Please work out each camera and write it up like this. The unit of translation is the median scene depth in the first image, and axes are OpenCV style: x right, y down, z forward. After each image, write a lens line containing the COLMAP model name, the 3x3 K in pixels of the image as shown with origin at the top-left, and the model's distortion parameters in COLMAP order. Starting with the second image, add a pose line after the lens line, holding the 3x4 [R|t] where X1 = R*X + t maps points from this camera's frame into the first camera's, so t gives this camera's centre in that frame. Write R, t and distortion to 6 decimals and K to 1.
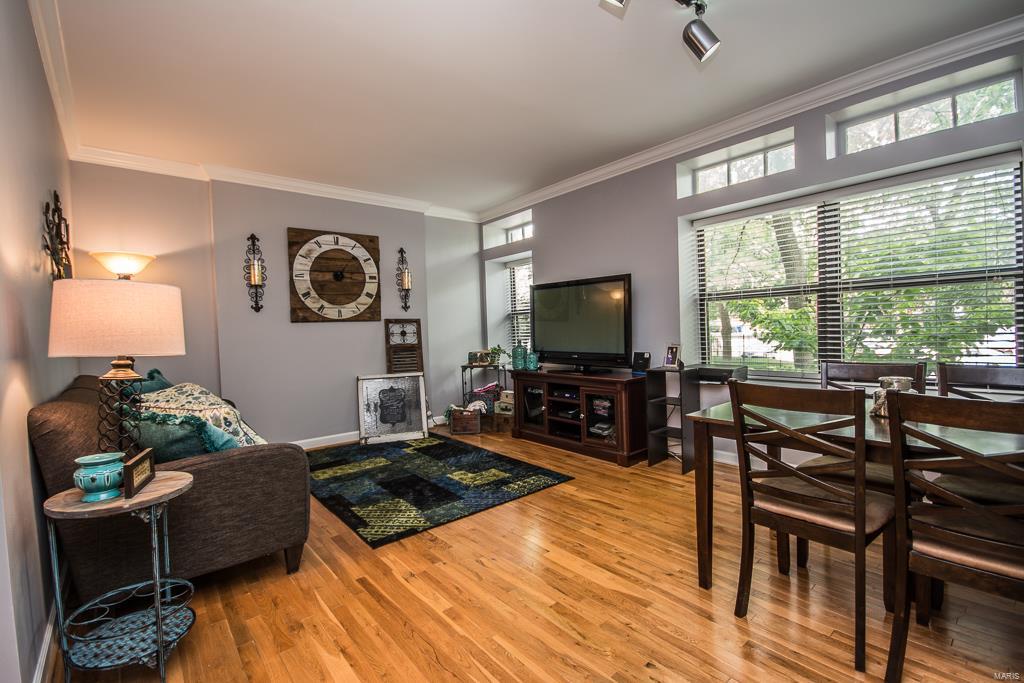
lens RADIAL K [[450.9, 0, 509.4], [0, 450.9, 340.3], [0, 0, 1]] dist [0.000143, -0.003759]
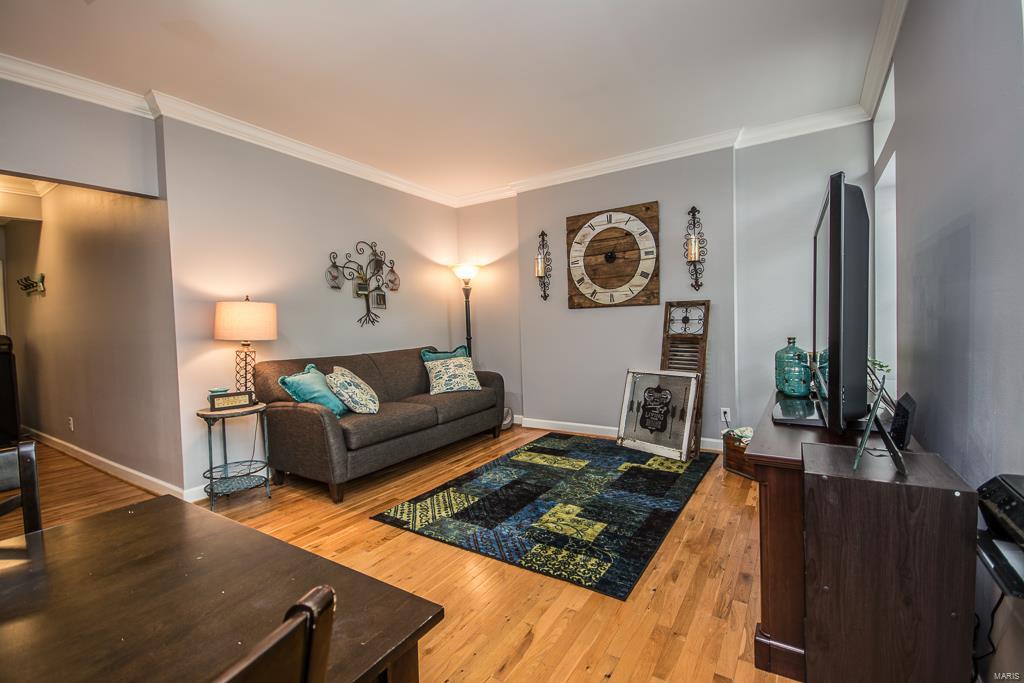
lens RADIAL K [[450.9, 0, 509.4], [0, 450.9, 340.3], [0, 0, 1]] dist [0.000143, -0.003759]
pose [[0.292846, 0.060395, -0.954250, 0.539299], [-0.004257, 0.998076, 0.061862, -0.035251], [0.956150, -0.014054, 0.292540, 0.636838]]
